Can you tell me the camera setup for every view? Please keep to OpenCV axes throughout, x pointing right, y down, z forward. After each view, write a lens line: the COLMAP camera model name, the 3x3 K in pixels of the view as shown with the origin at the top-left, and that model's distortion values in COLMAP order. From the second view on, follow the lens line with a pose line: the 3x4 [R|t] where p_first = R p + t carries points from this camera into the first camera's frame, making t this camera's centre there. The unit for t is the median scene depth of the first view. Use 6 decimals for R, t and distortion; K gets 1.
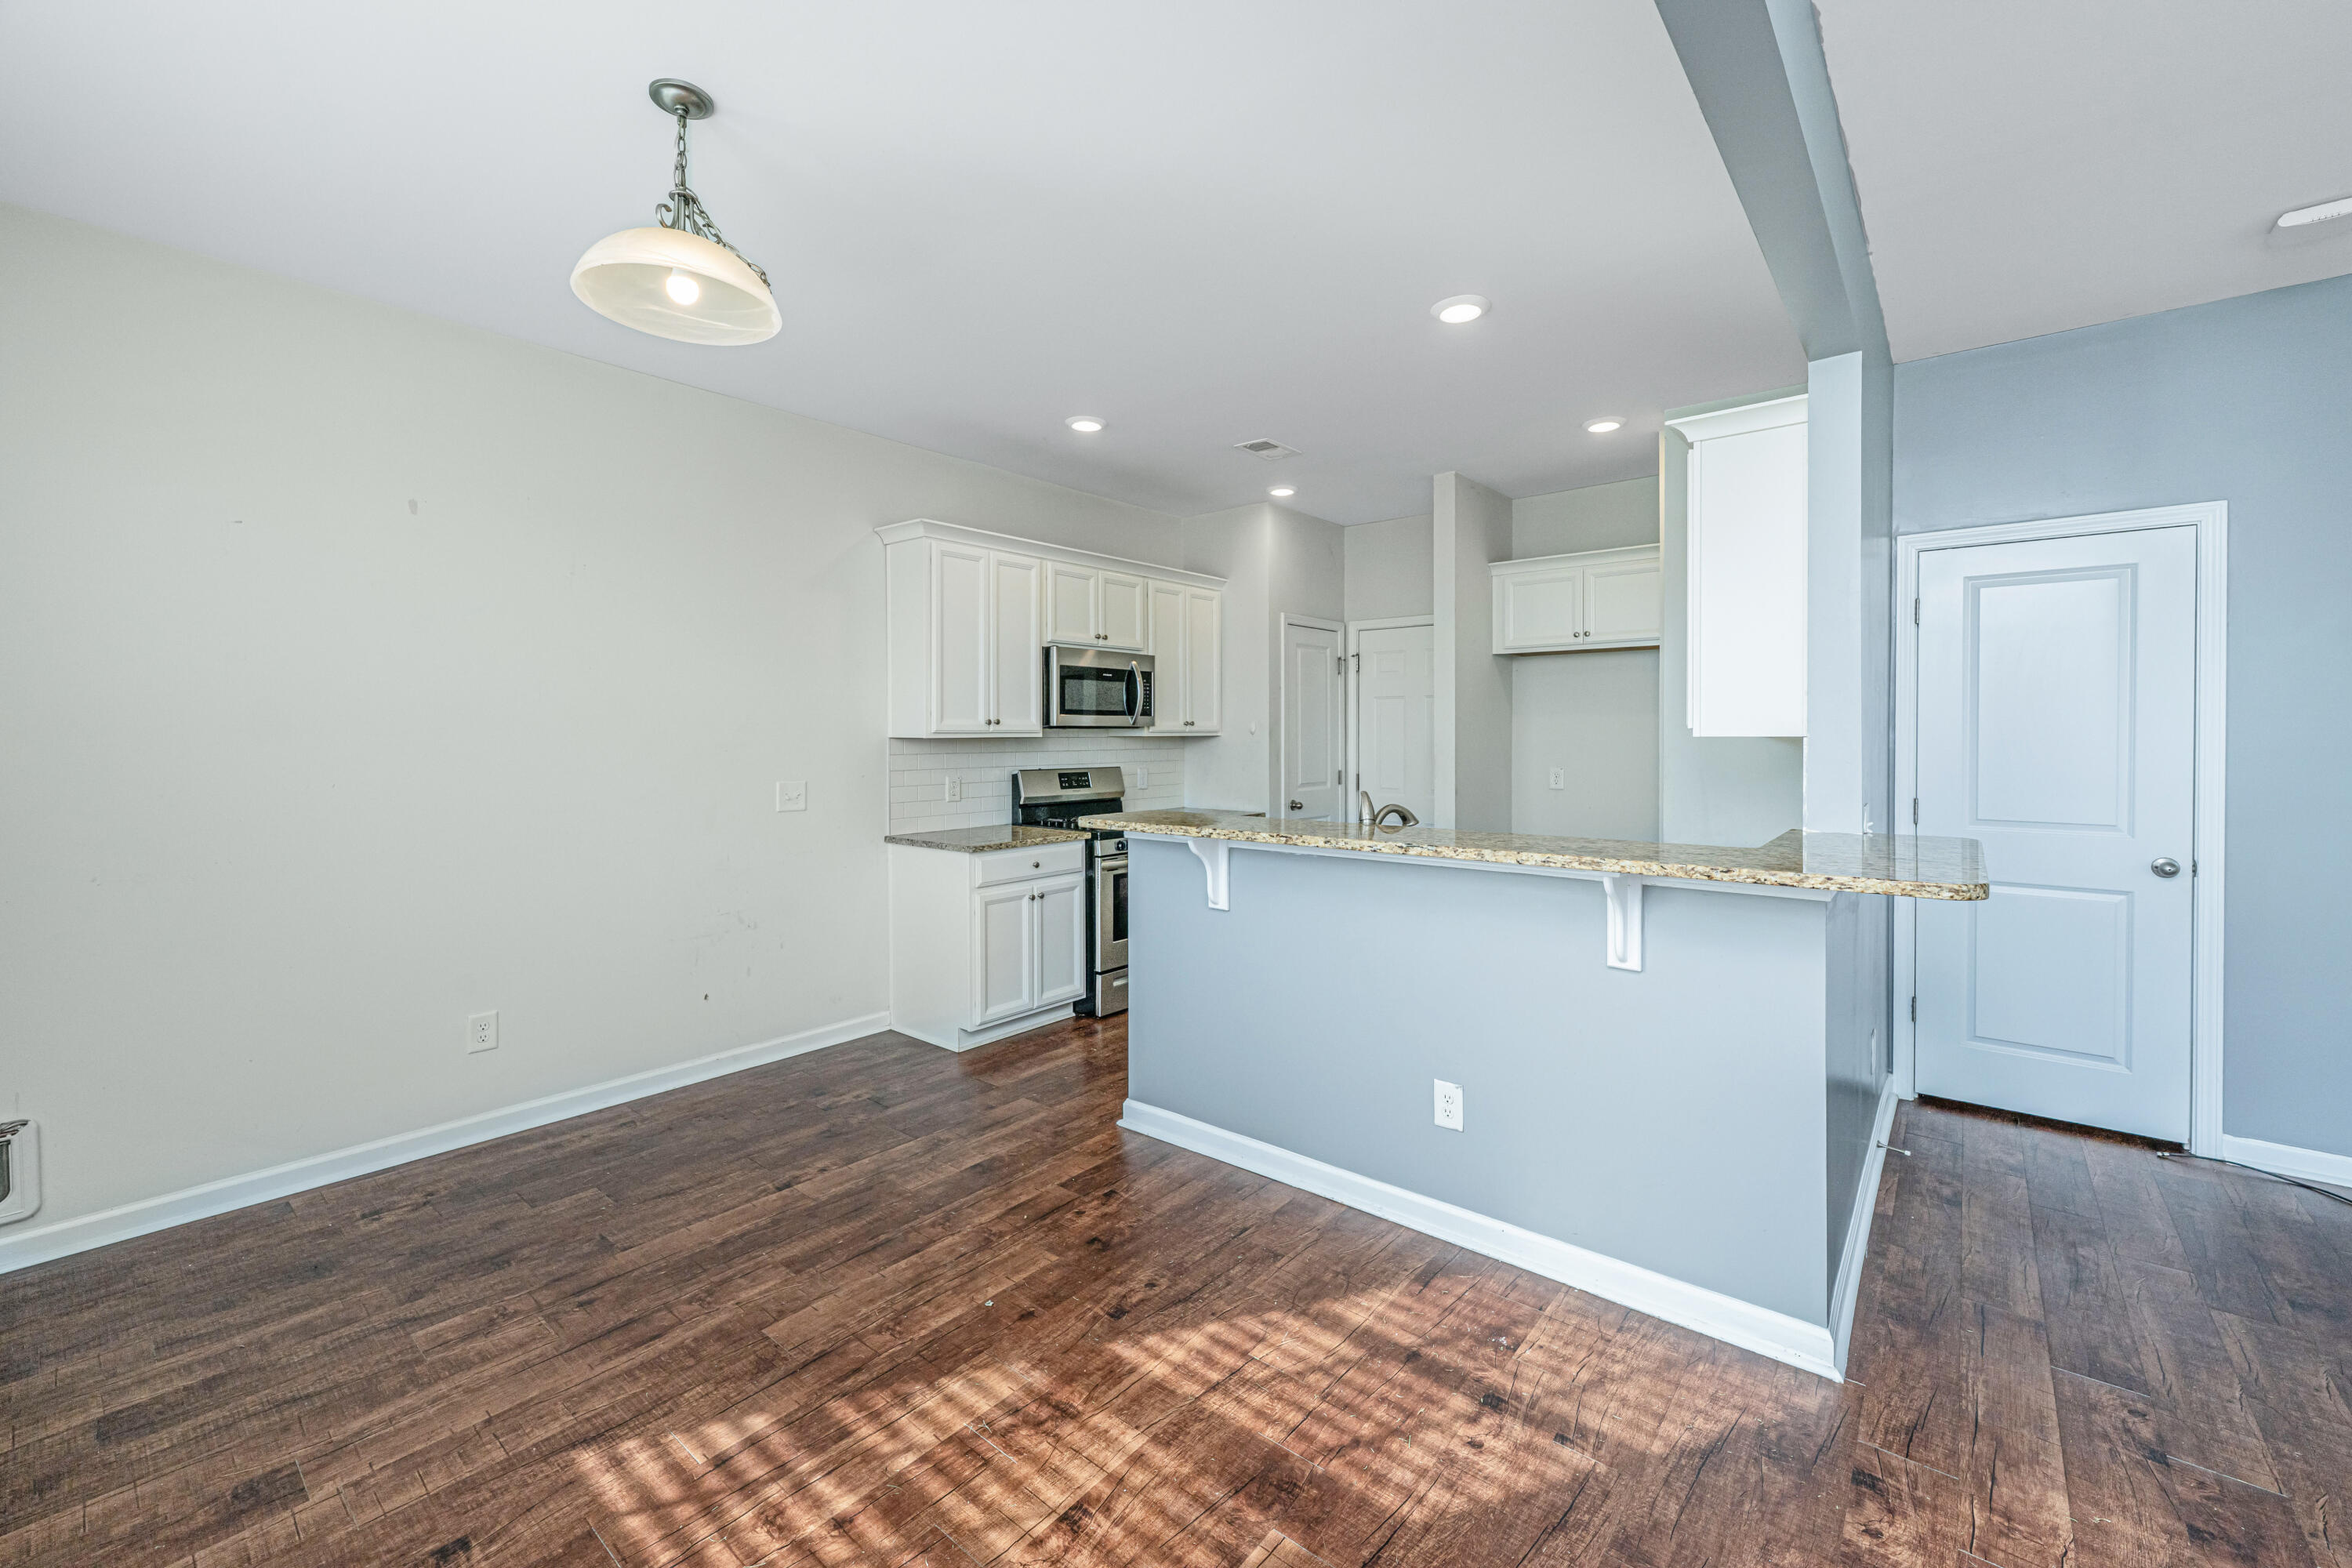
lens RADIAL K [[934.8, 0, 1190.0], [0, 934.8, 751.1], [0, 0, 1]] dist [-0.000753, -0.000125]
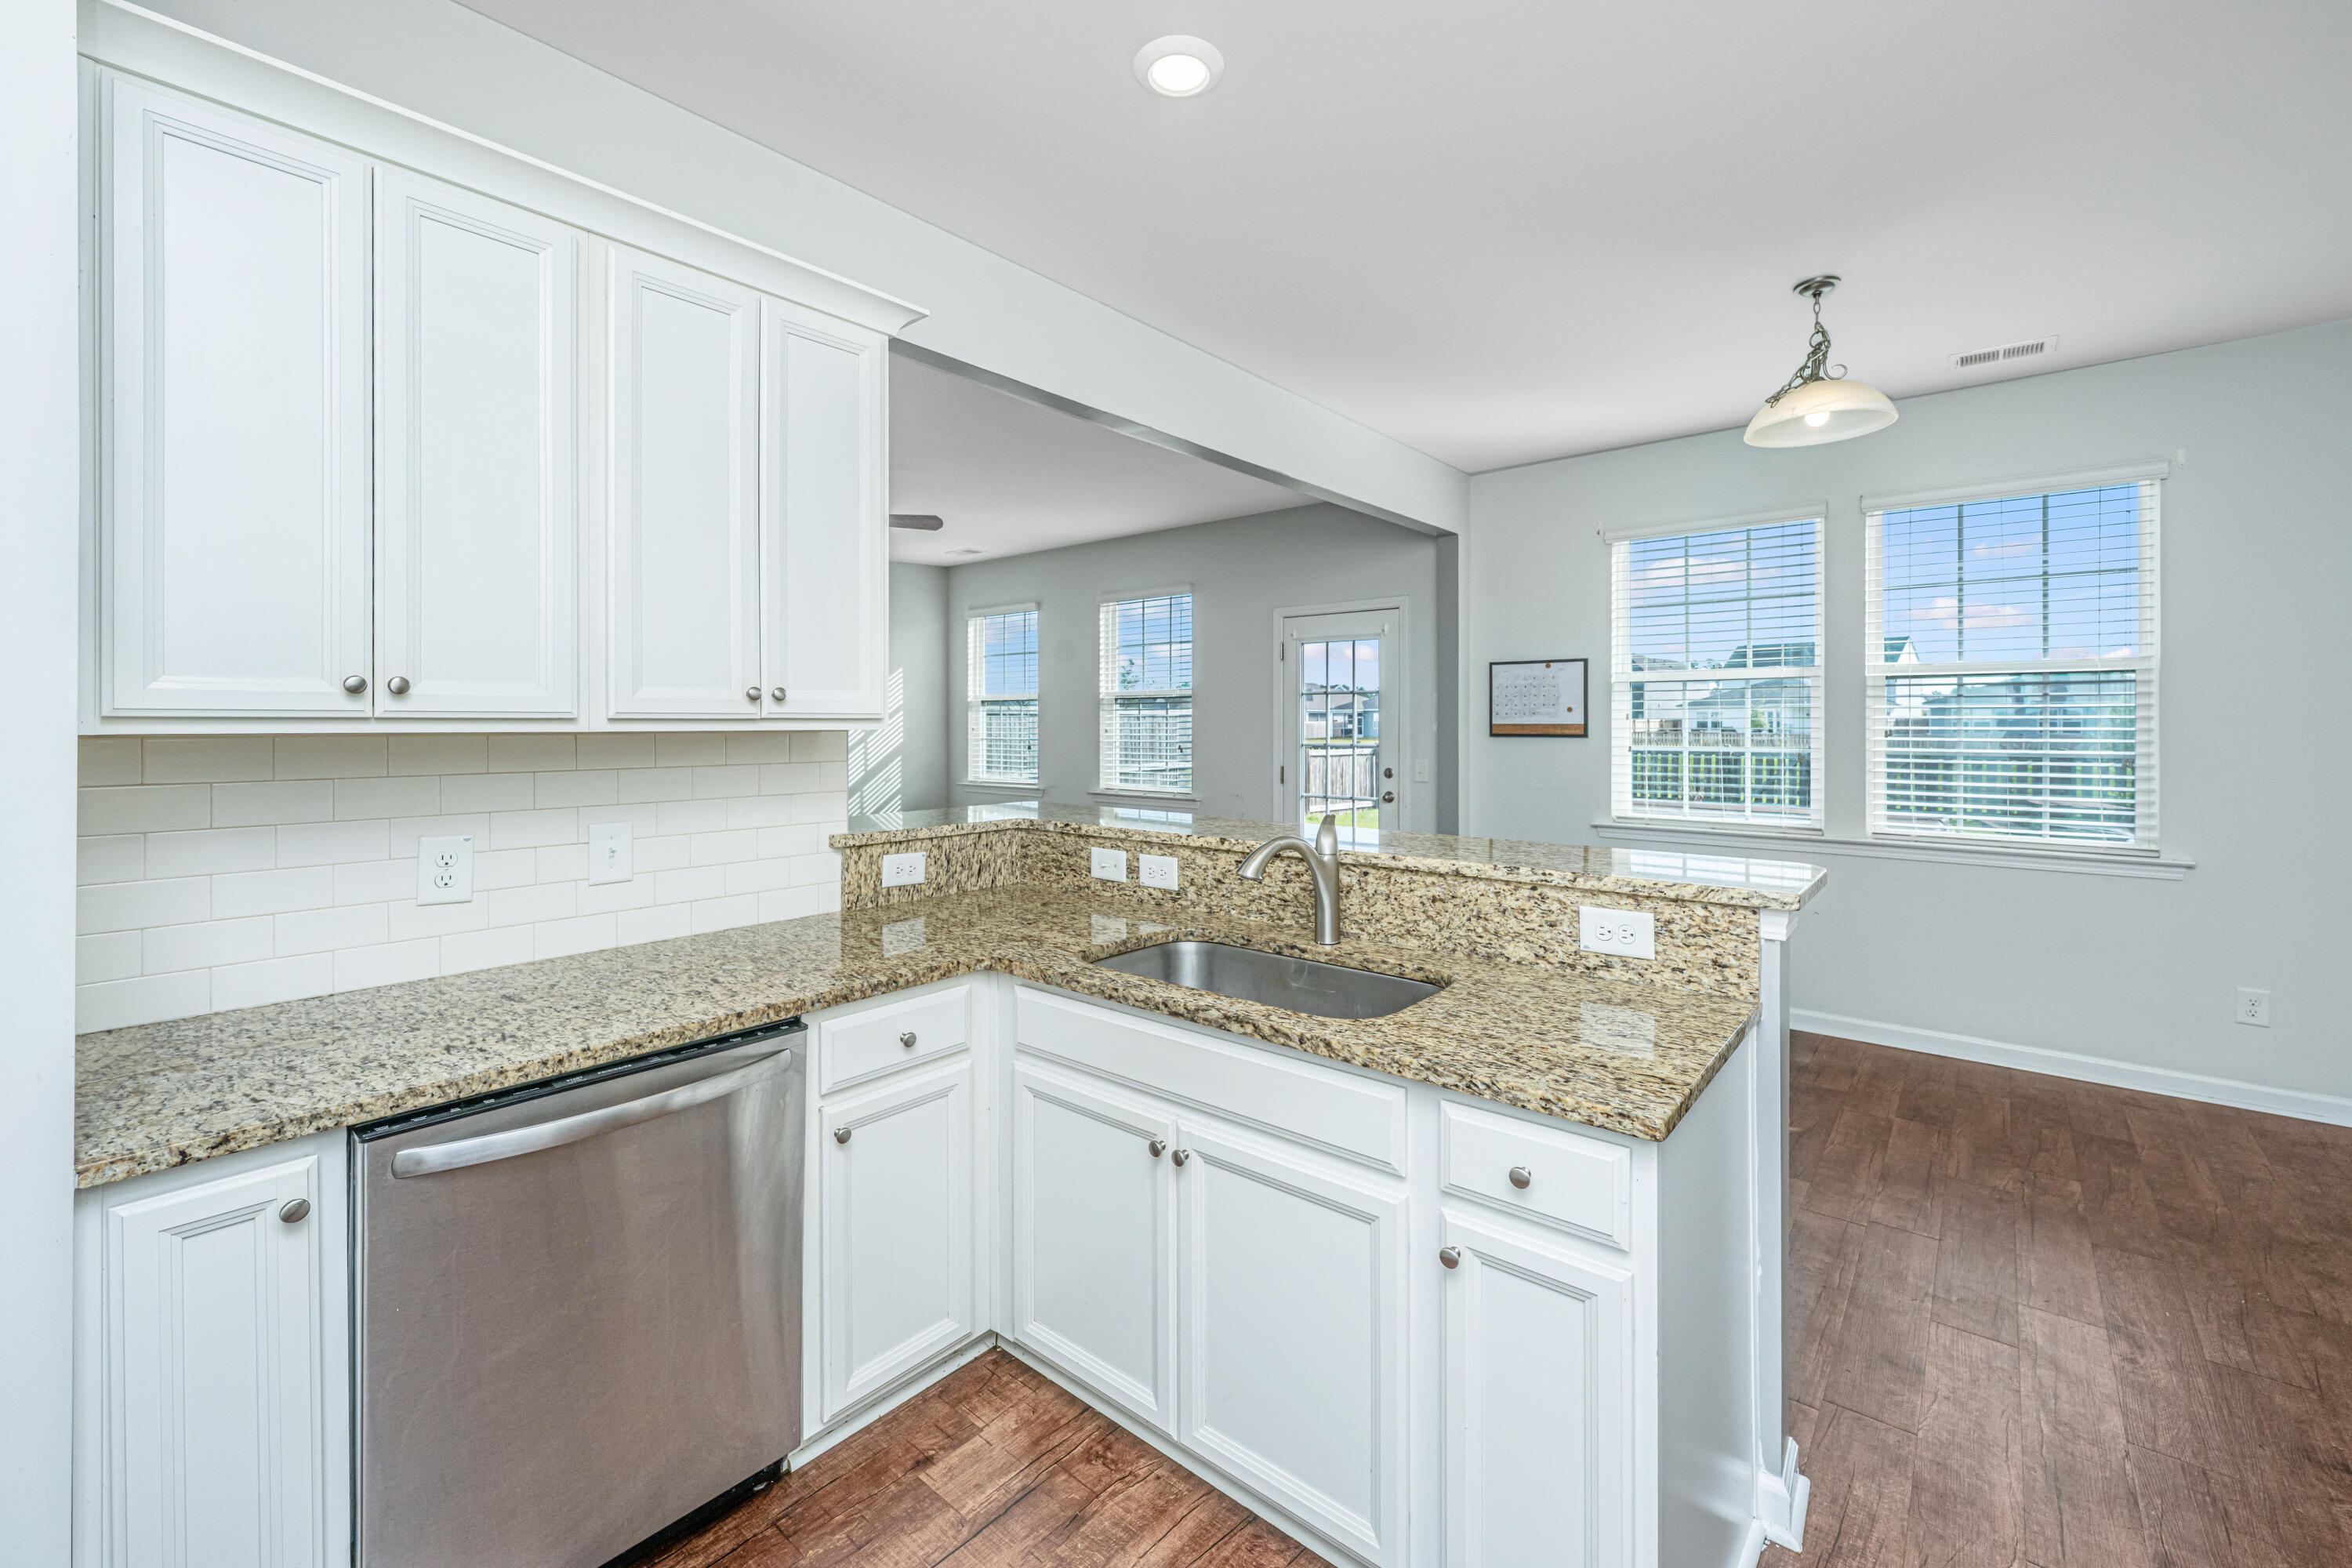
lens RADIAL K [[962.7, 0, 1168.9], [0, 962.7, 717.6], [0, 0, 1]] dist [0.000718, 0.000049]
pose [[-0.999851, 0.003977, 0.016771, 0.314619], [0.004205, 0.999899, 0.013594, -0.031264], [-0.016715, 0.013662, -0.999767, 1.703944]]
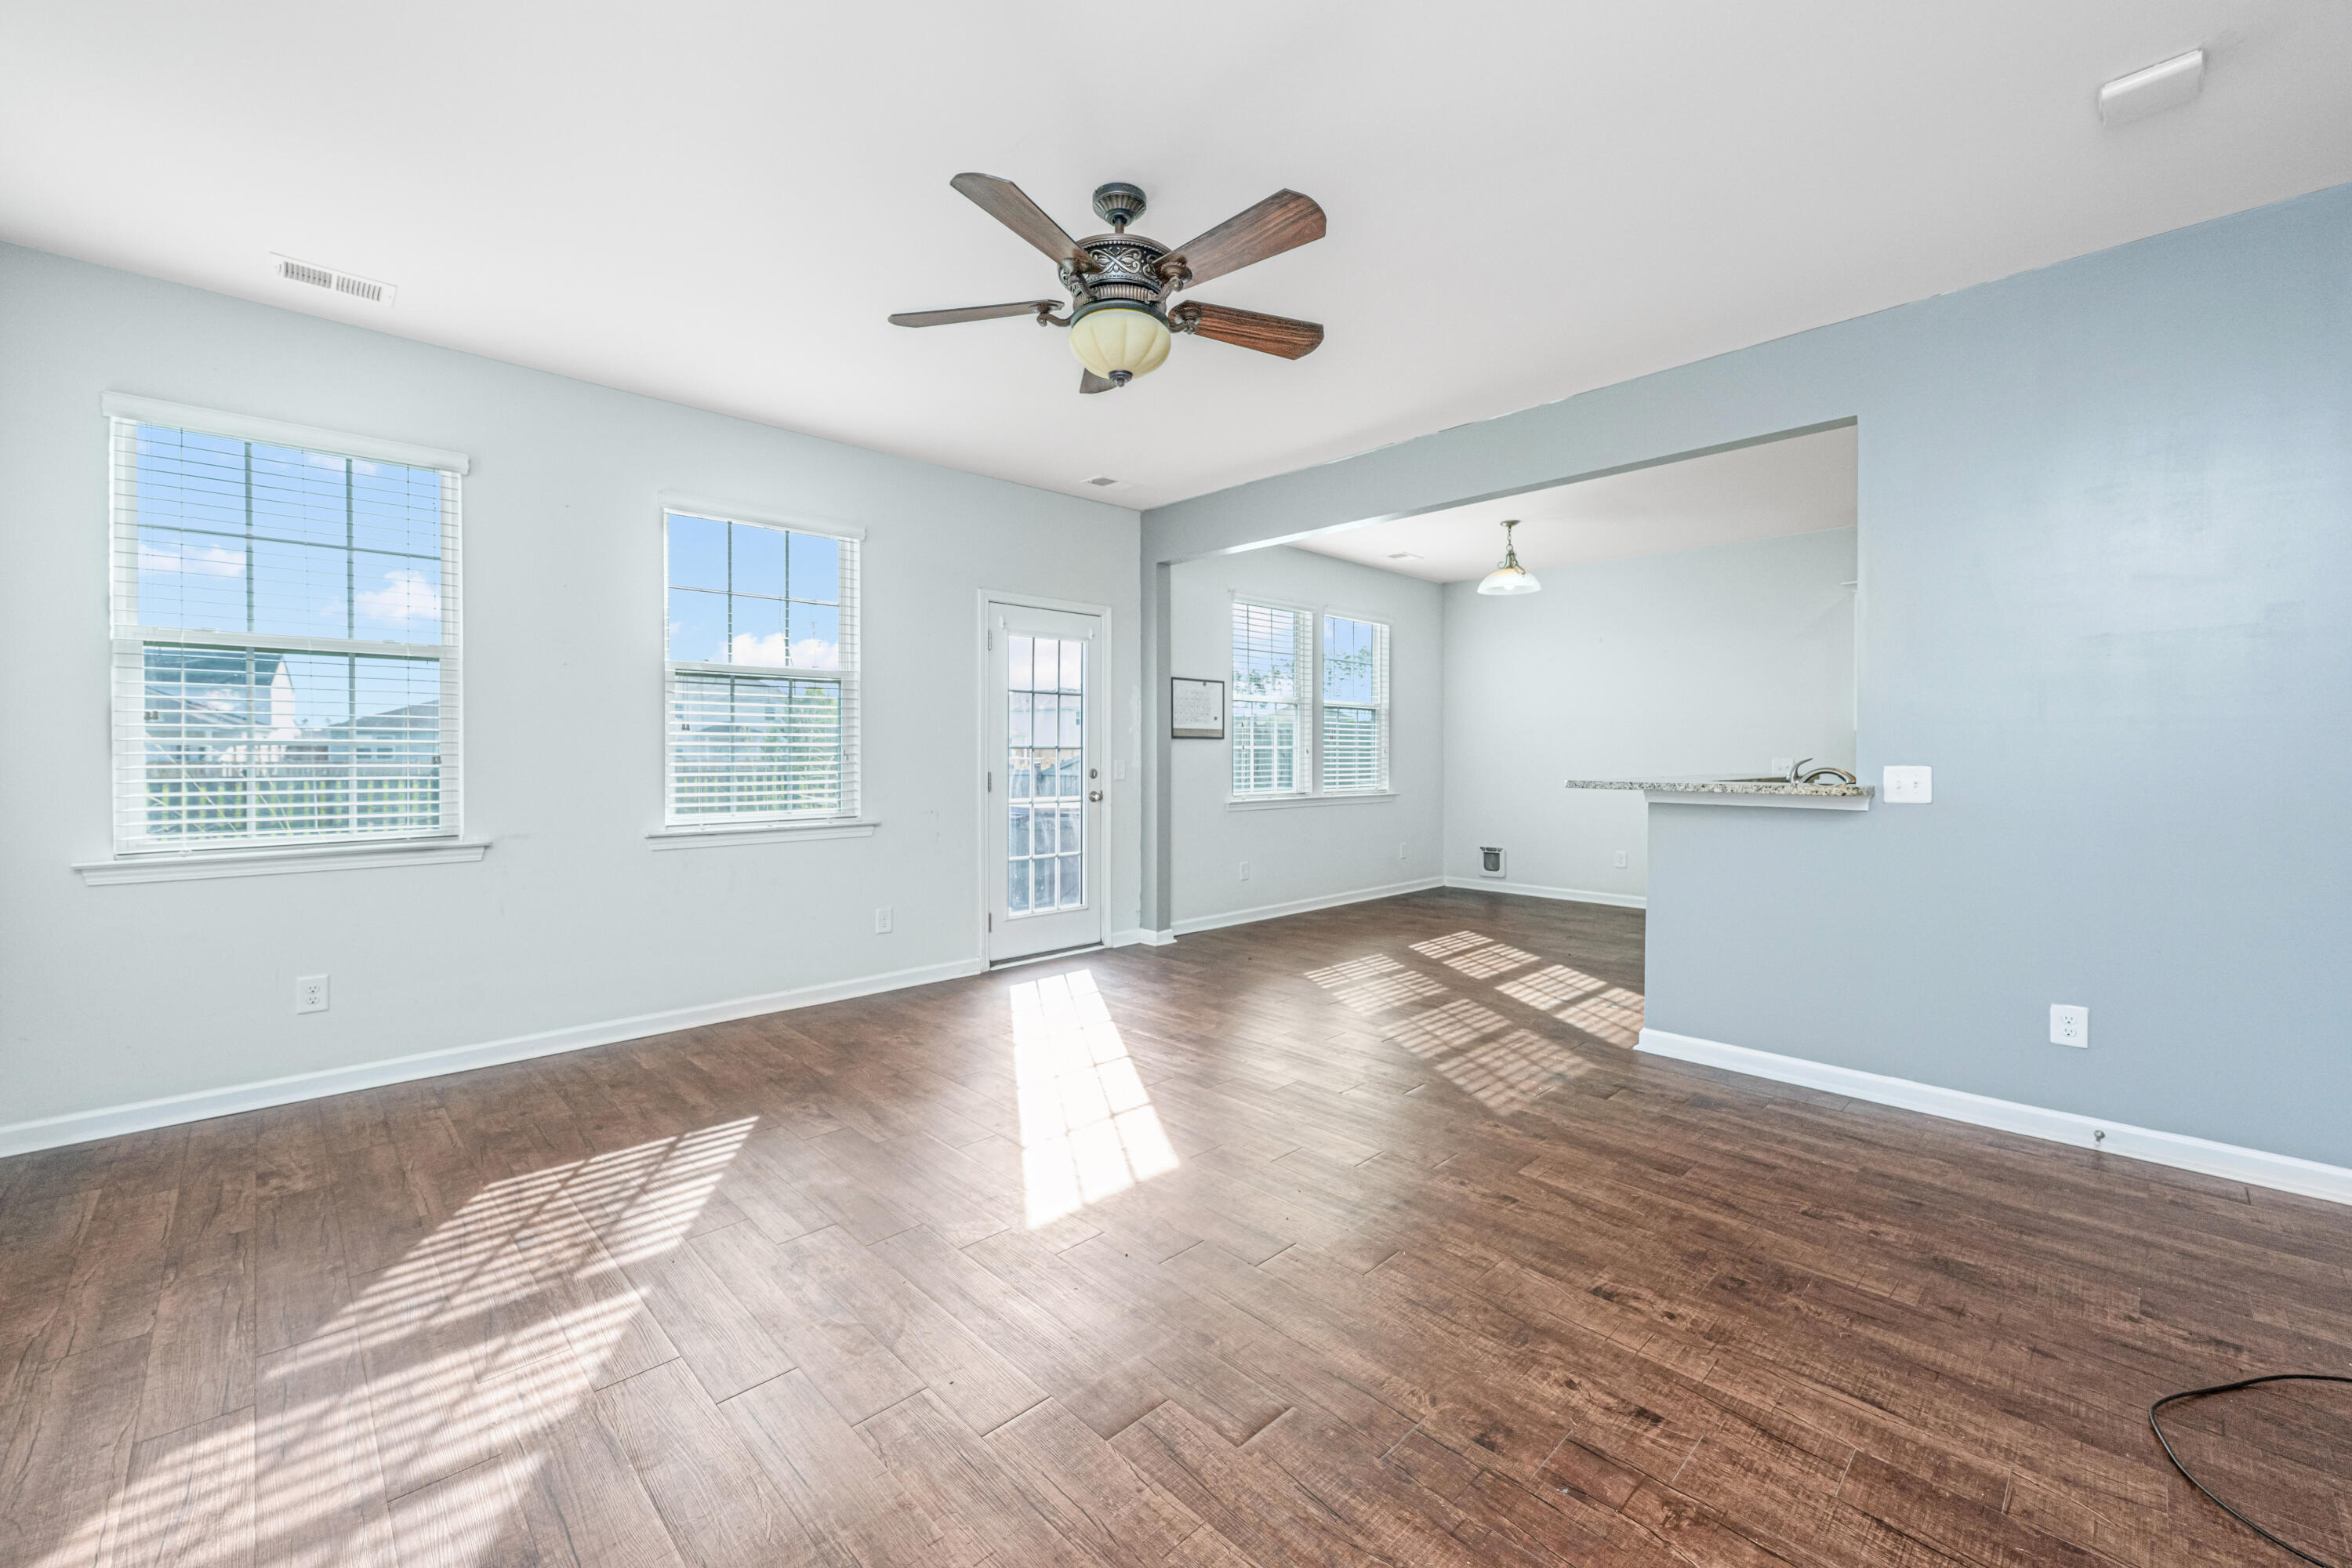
lens RADIAL K [[943.5, 0, 1167.4], [0, 943.5, 765.7], [0, 0, 1]] dist [0.000692, 0.000131]
pose [[-0.116848, 0.027766, -0.992762, 1.837171], [-0.033635, 0.998925, 0.031898, 0.023888], [0.992580, 0.037118, -0.115788, 0.151968]]
